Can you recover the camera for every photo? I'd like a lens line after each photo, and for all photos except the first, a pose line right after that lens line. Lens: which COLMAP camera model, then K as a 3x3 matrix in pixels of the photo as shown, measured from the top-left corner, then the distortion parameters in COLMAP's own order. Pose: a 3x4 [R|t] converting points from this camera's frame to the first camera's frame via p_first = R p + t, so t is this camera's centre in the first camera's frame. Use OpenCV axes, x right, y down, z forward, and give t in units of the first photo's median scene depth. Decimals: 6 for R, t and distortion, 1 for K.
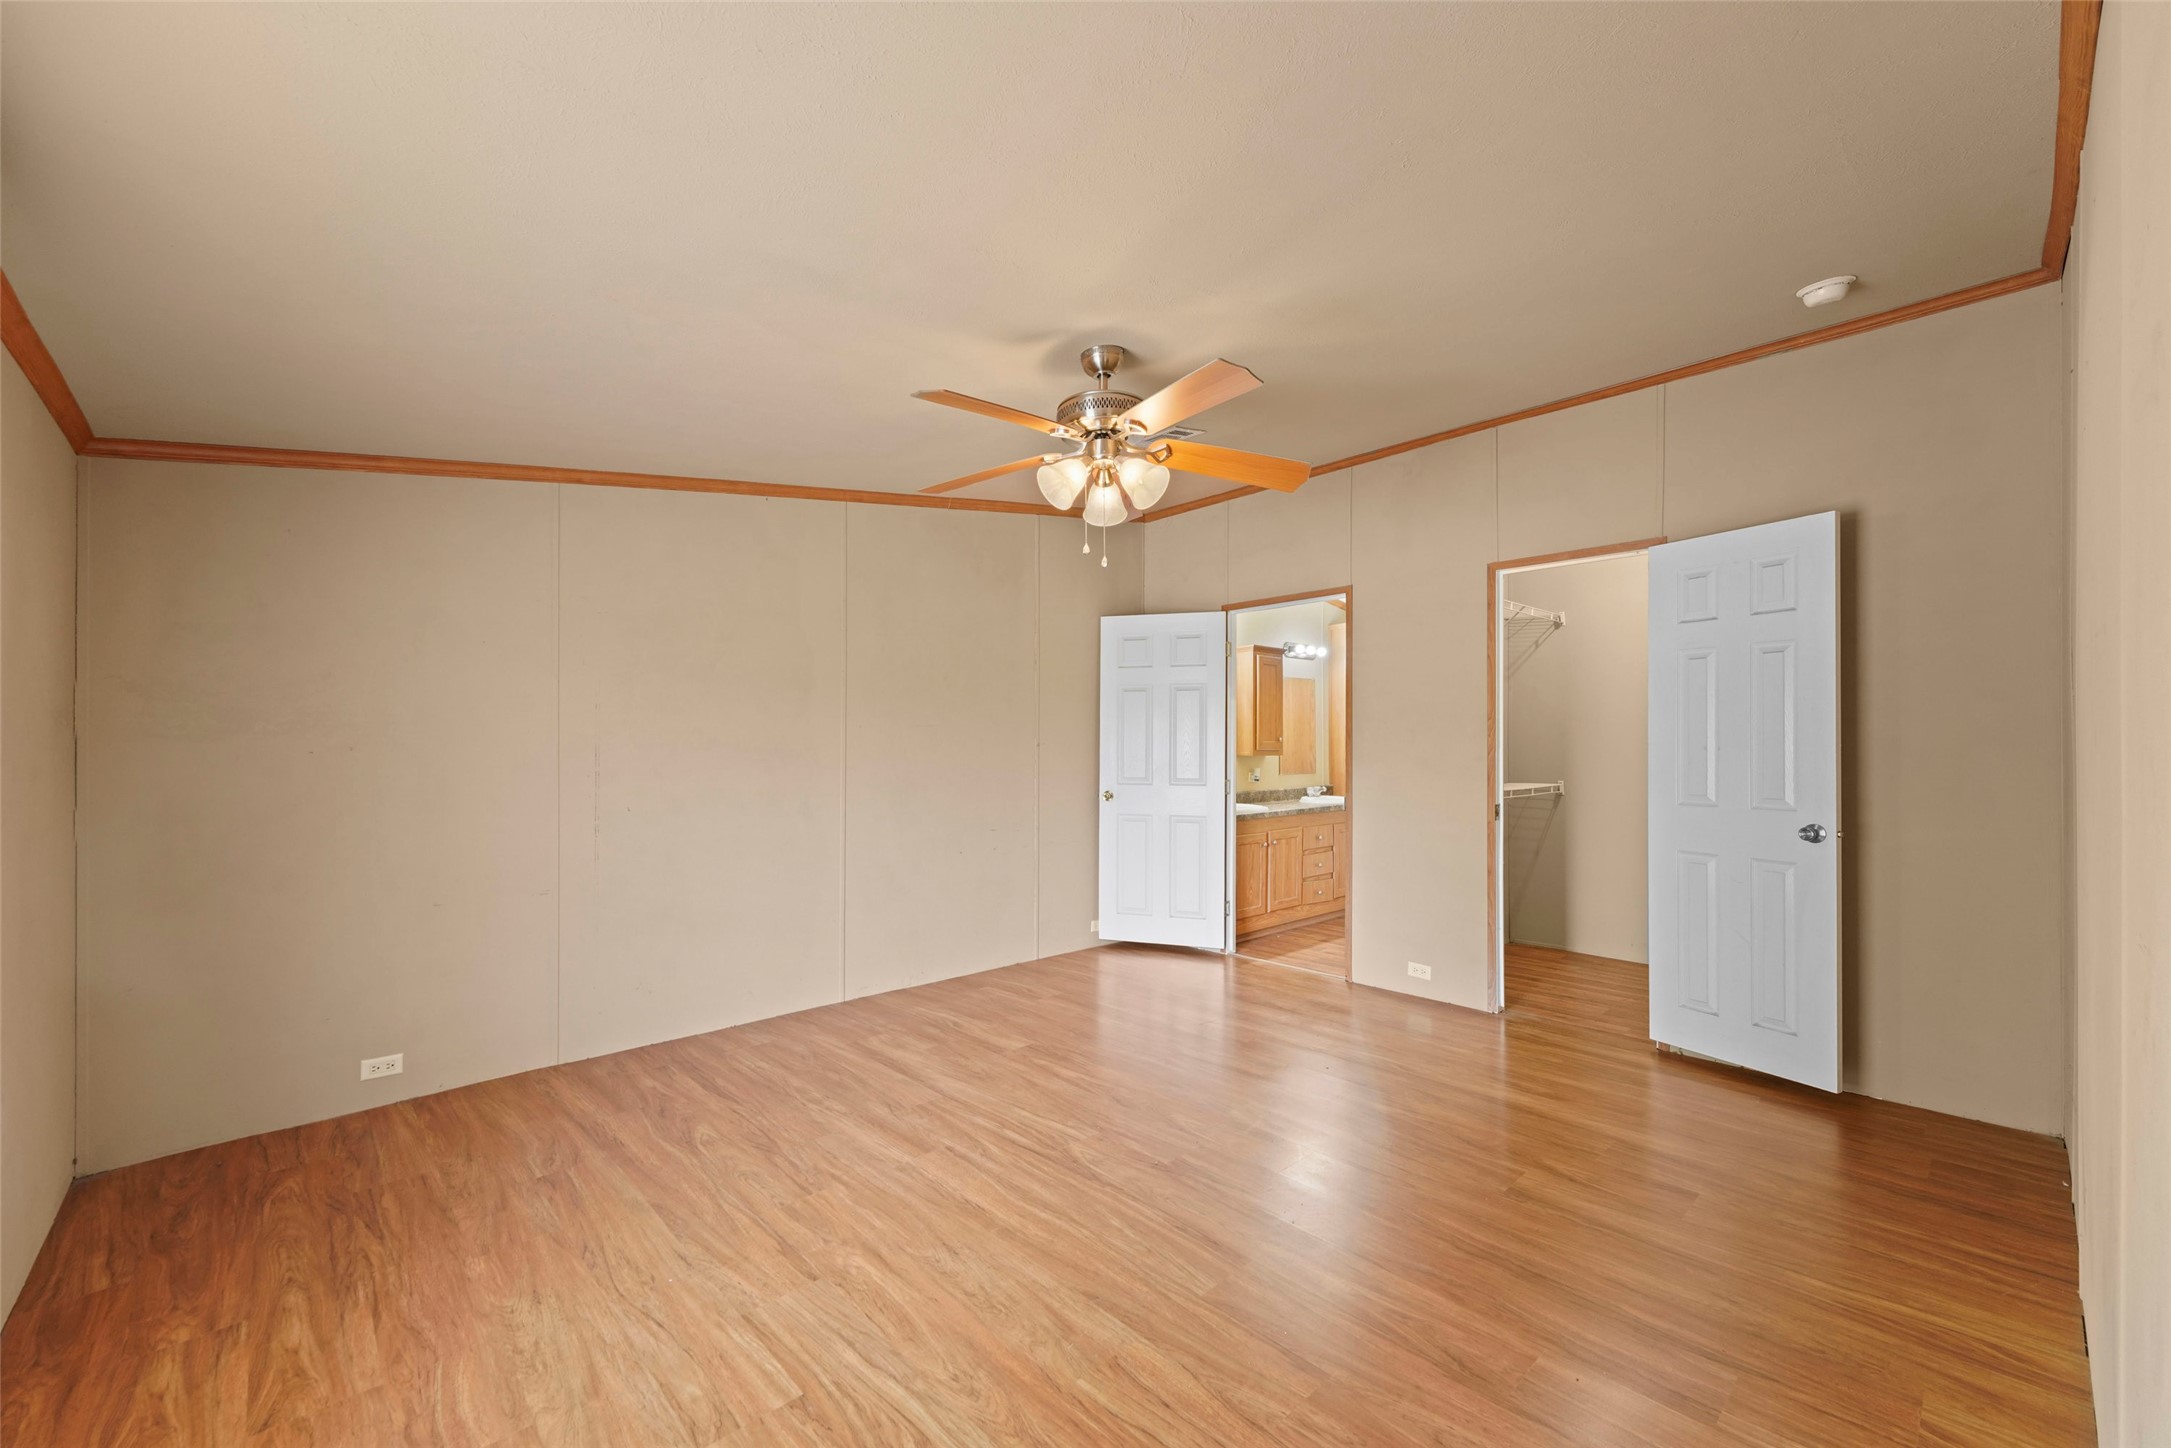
lens RADIAL K [[864.1, 0, 1088.5], [0, 864.1, 740.0], [0, 0, 1]] dist [0.007828, -0.000284]
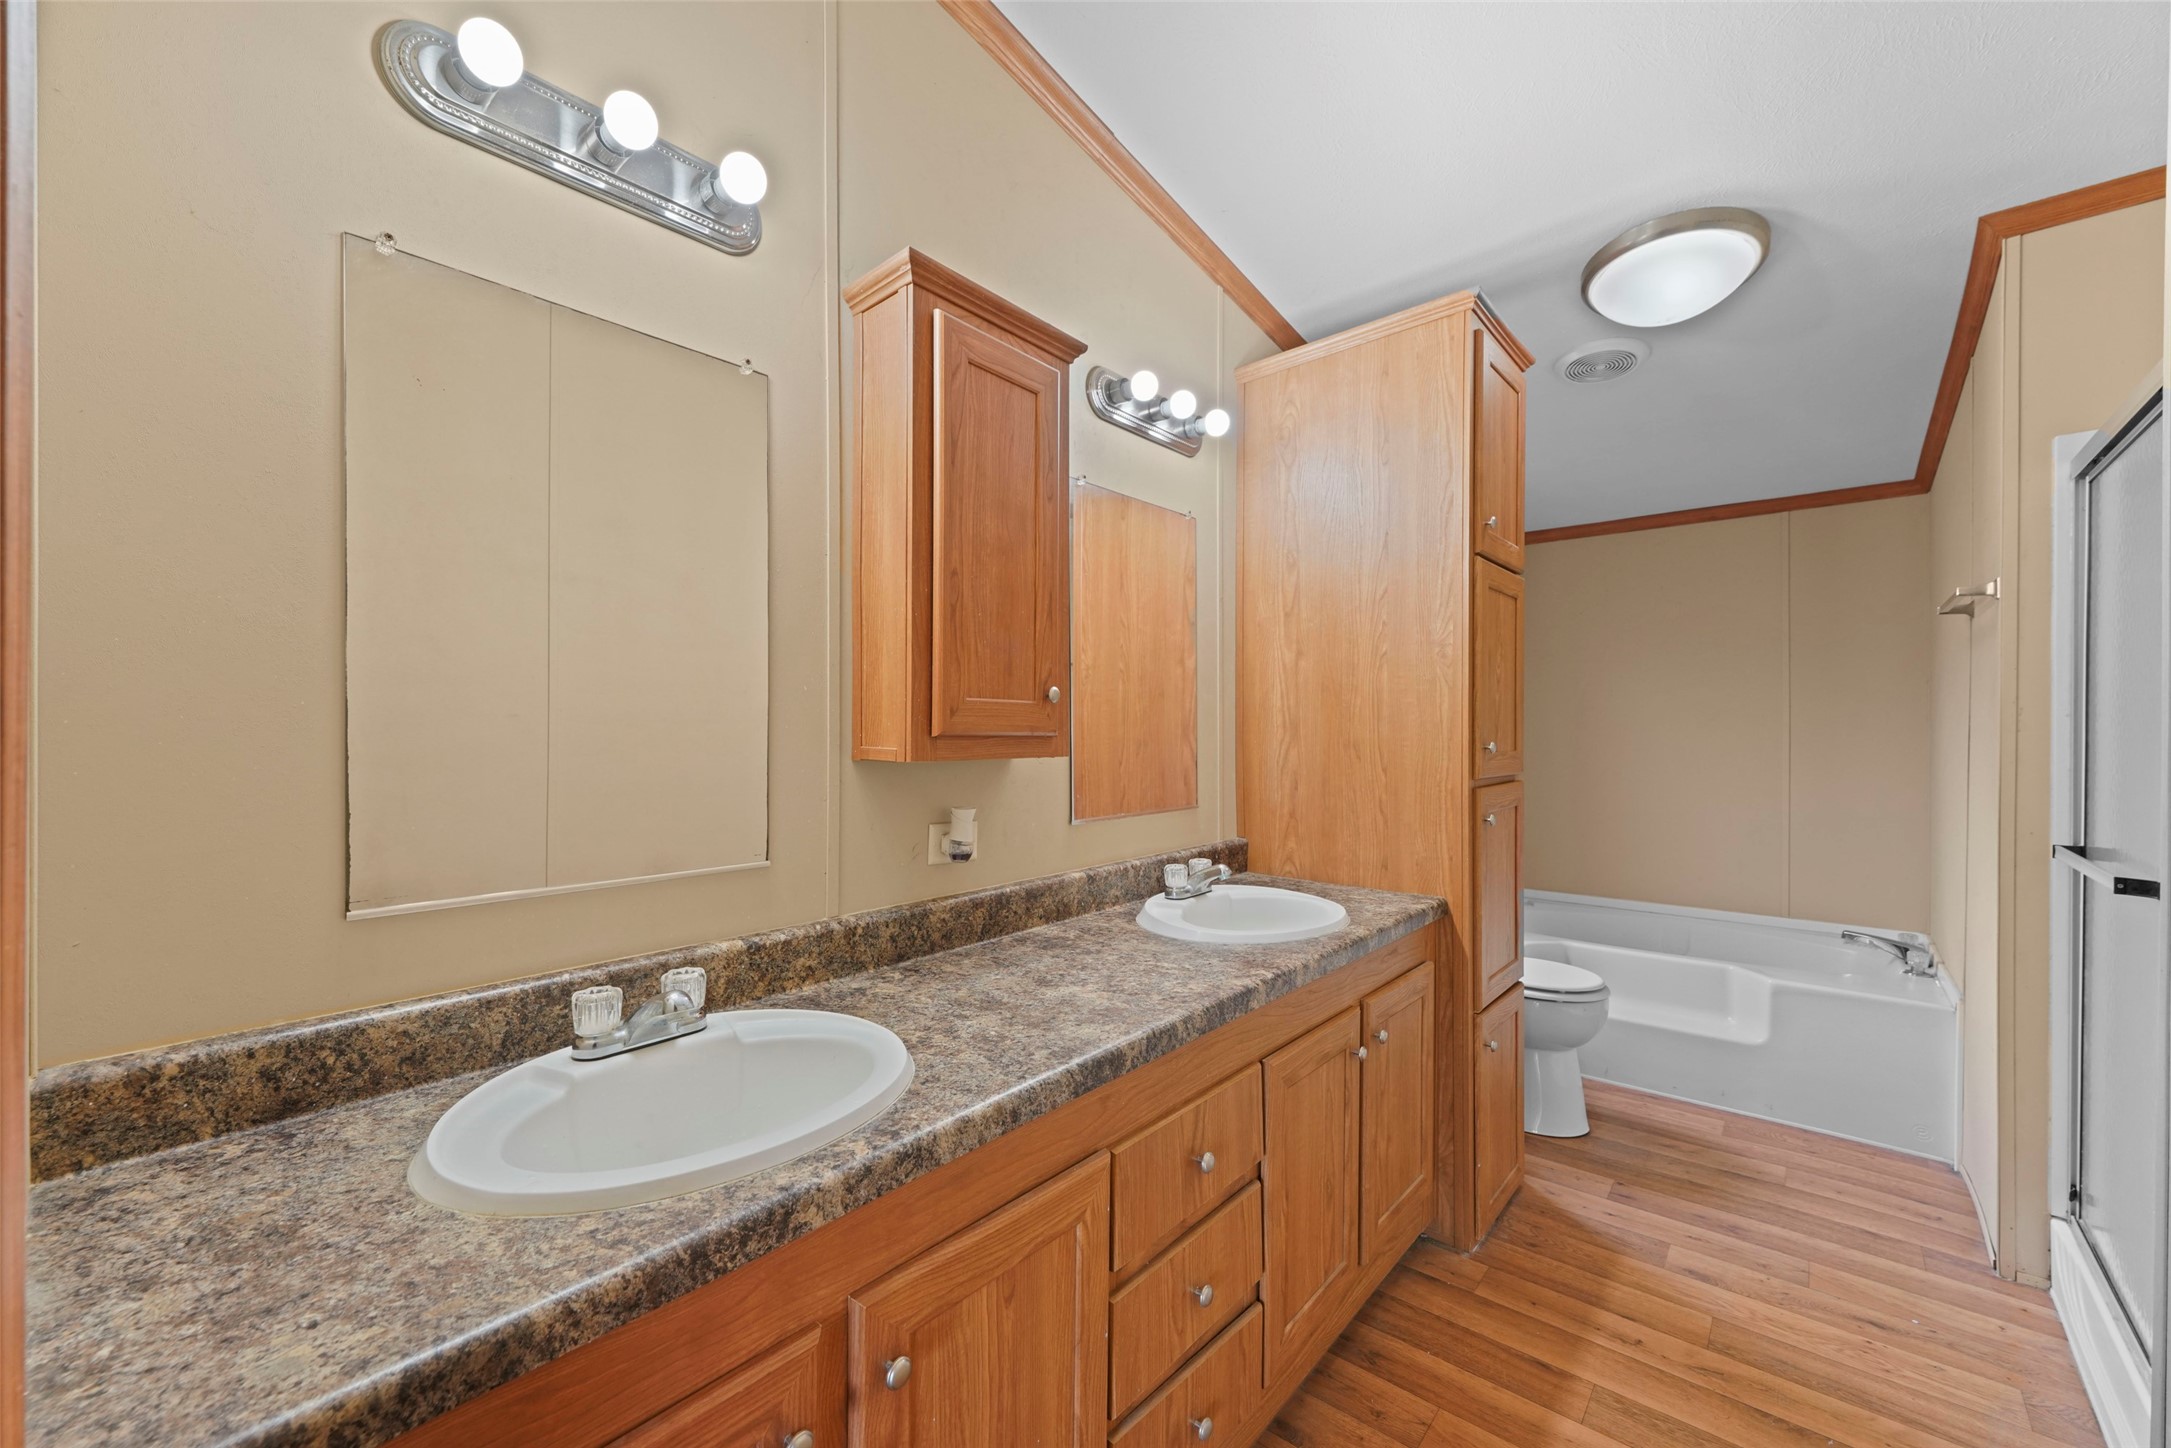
lens RADIAL K [[864.1, 0, 1088.5], [0, 864.1, 740.0], [0, 0, 1]] dist [0.007828, -0.000284]
pose [[0.993501, 0.000337, 0.113824, 0.512128], [-0.001113, 0.999977, 0.006749, 0.027890], [-0.113819, -0.006832, 0.993478, 1.885220]]
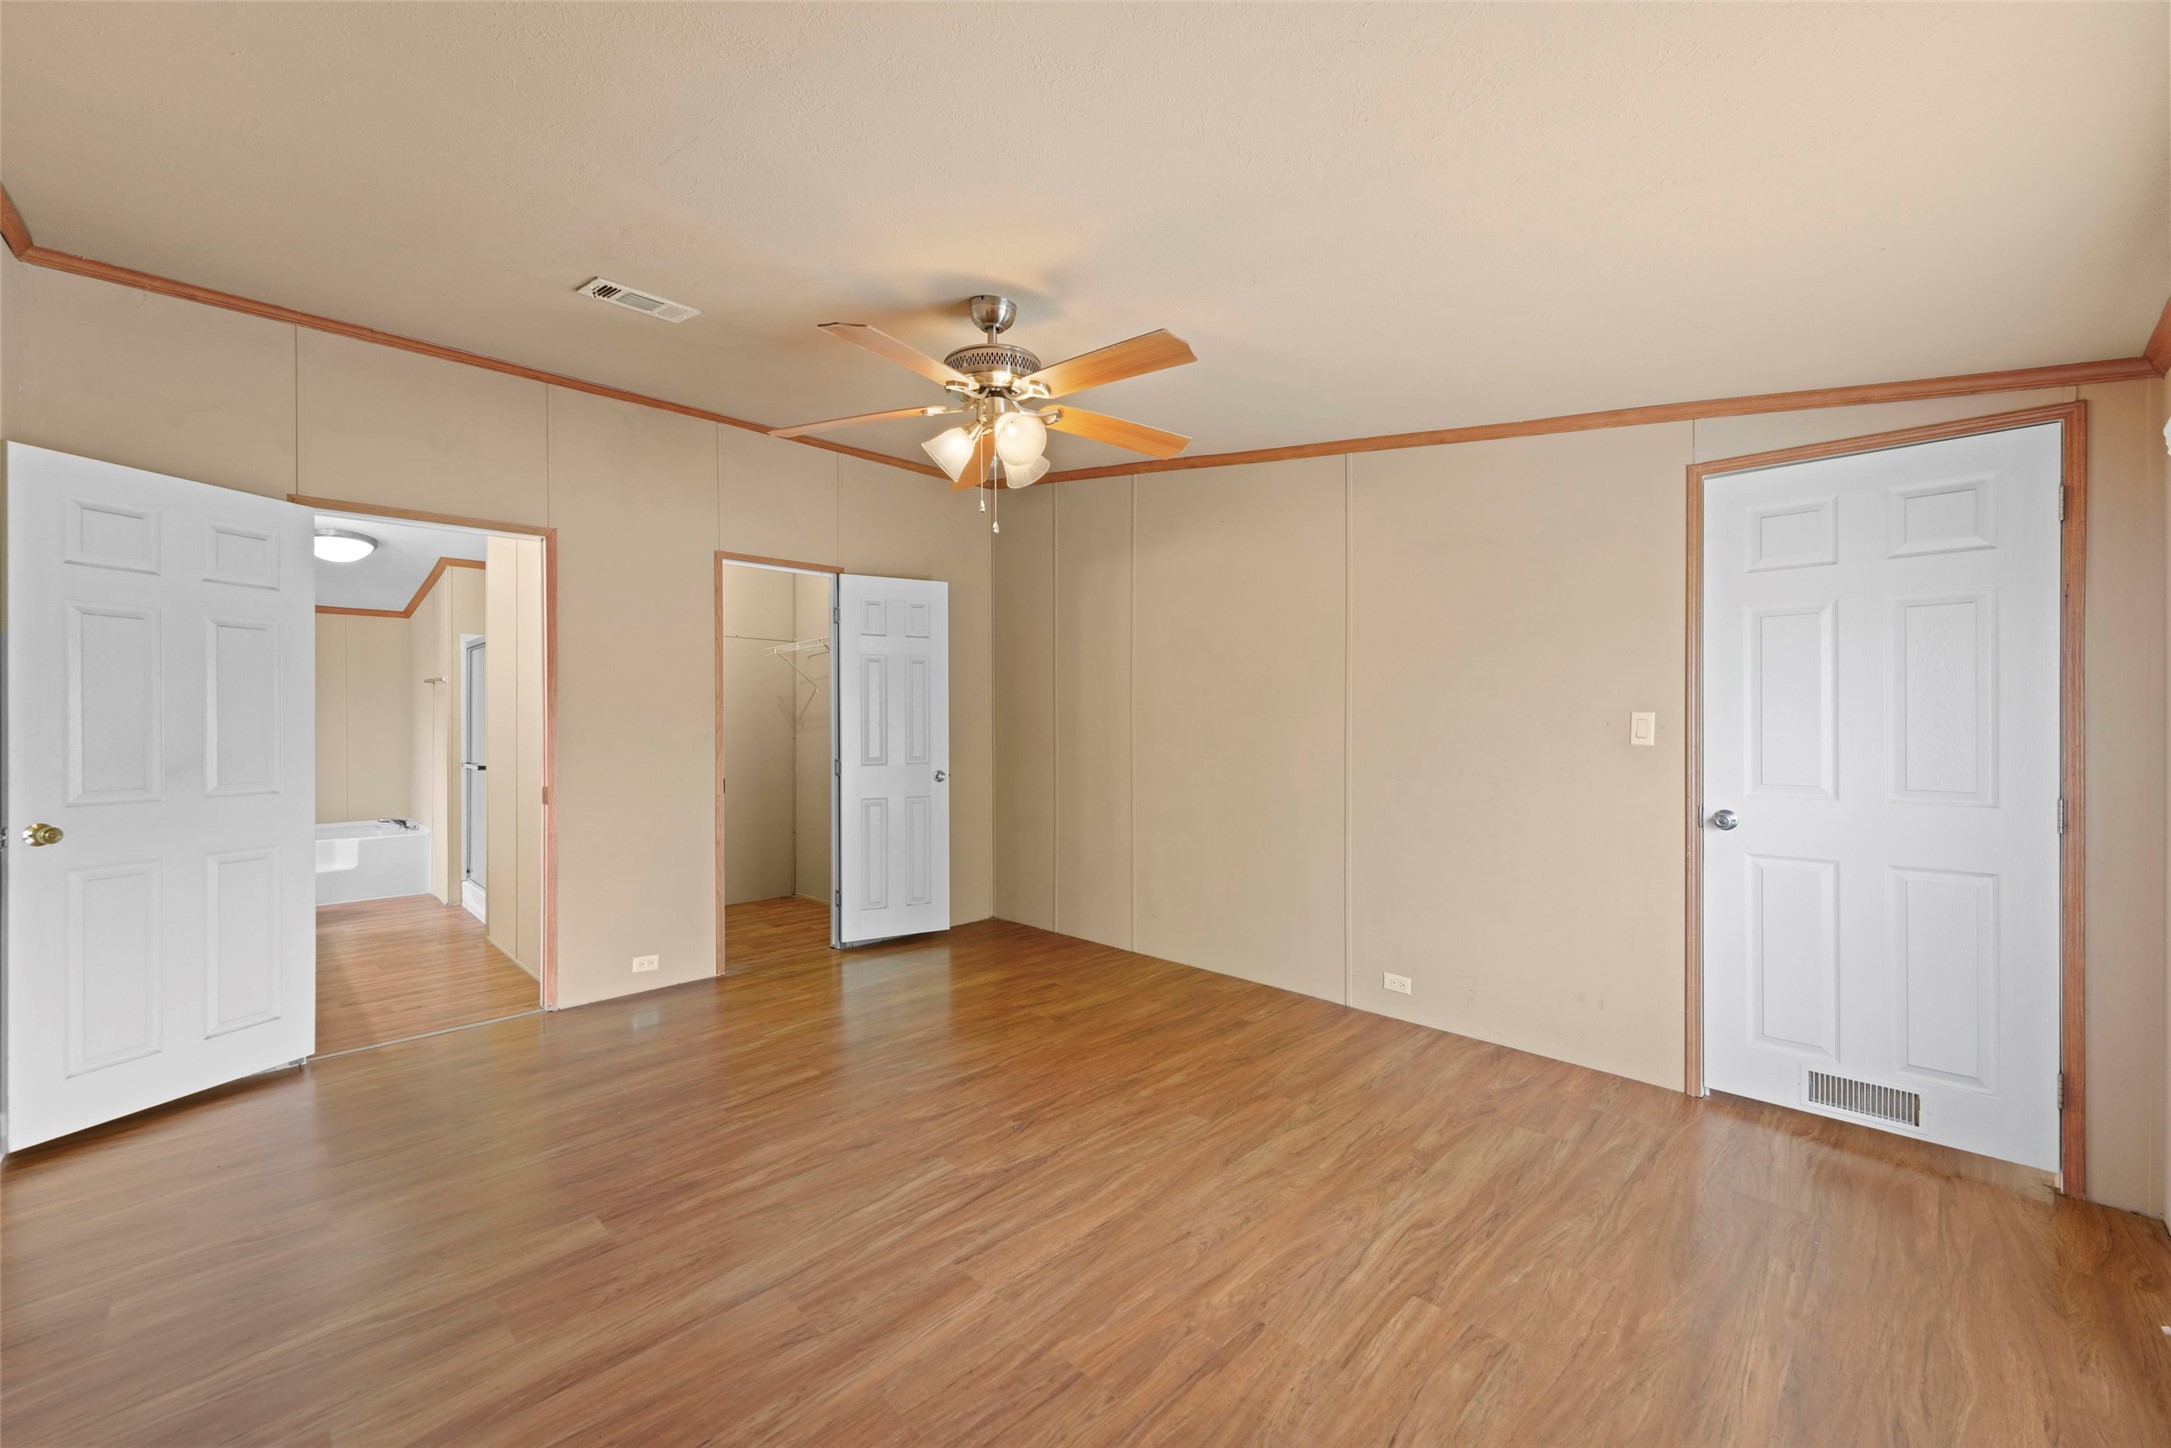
lens RADIAL K [[857.0, 0, 1048.9], [0, 857.0, 726.6], [0, 0, 1]] dist [0.004146, 0.000080]
pose [[-0.003973, -0.006030, 0.999974, -0.920433], [-0.000485, 0.999982, 0.006029, 0.006101], [-0.999992, -0.000461, -0.003976, 0.947925]]
